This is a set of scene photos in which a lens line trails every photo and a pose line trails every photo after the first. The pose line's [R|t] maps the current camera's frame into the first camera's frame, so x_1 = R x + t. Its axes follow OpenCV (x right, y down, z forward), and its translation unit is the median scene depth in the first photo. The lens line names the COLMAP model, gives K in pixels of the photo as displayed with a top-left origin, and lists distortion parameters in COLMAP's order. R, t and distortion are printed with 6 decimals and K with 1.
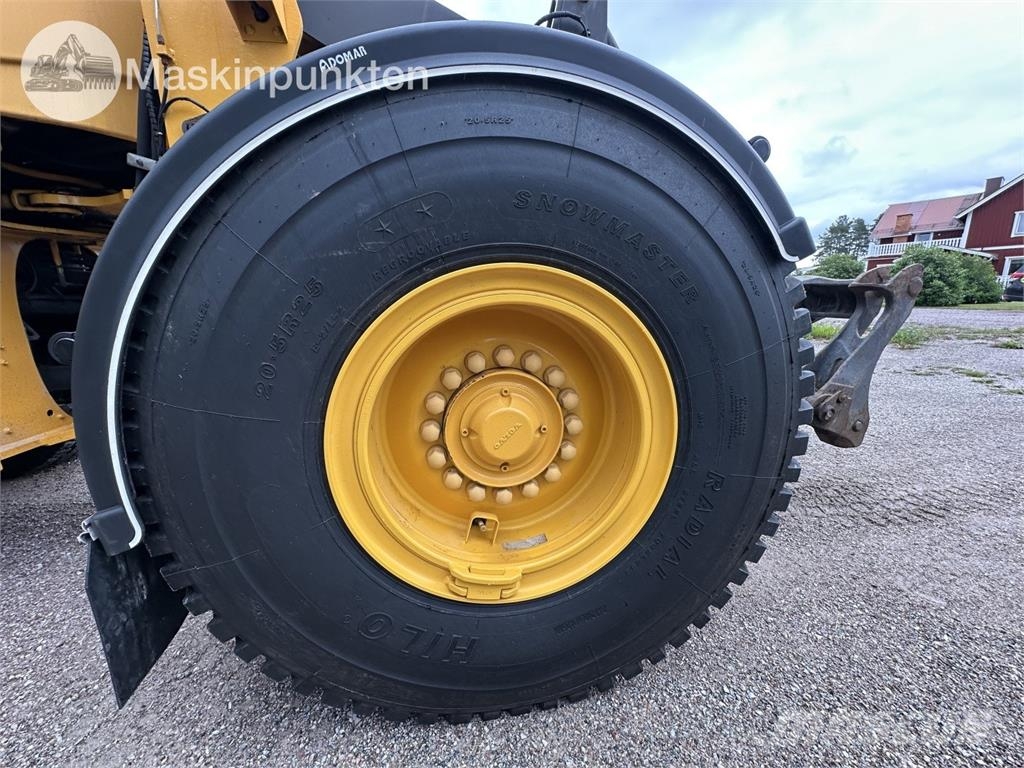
lens RADIAL K [[411.4, 0, 515.2], [0, 411.4, 385.3], [0, 0, 1]] dist [-0.002923, 0.000176]
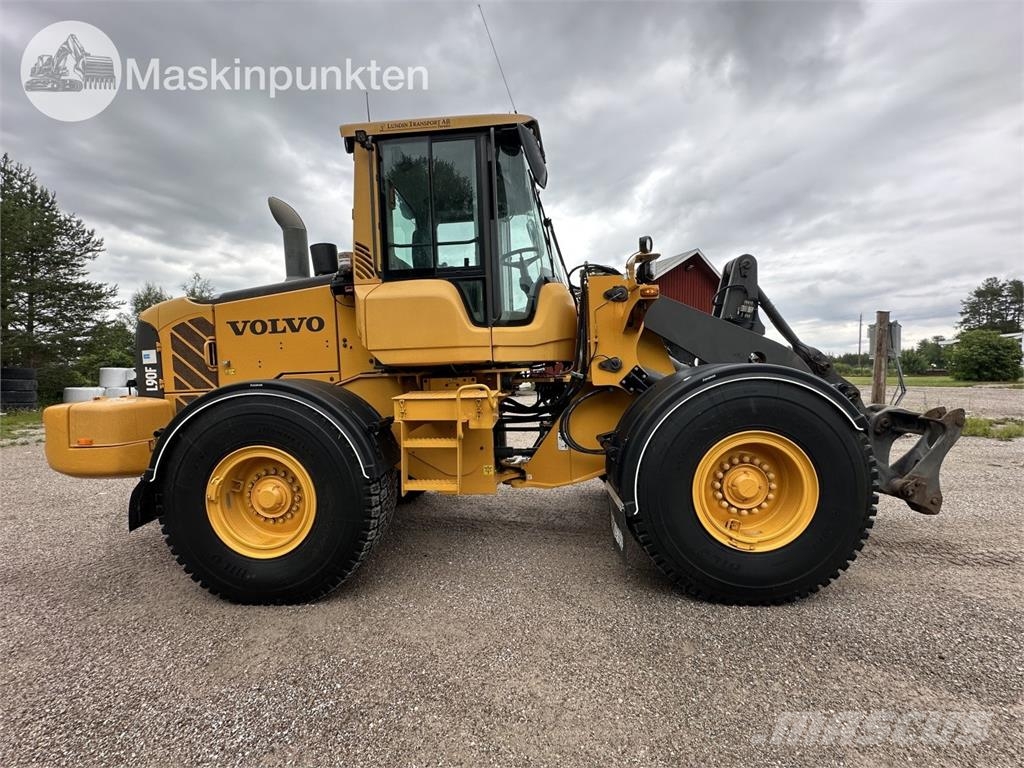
lens RADIAL K [[411.4, 0, 511.9], [0, 411.4, 384.6], [0, 0, 1]] dist [-0.002923, 0.000176]
pose [[0.976293, 0.005936, -0.216374, -0.895376], [-0.042892, 0.985107, -0.166506, -0.030176], [0.212163, 0.171839, 0.962007, -1.929150]]
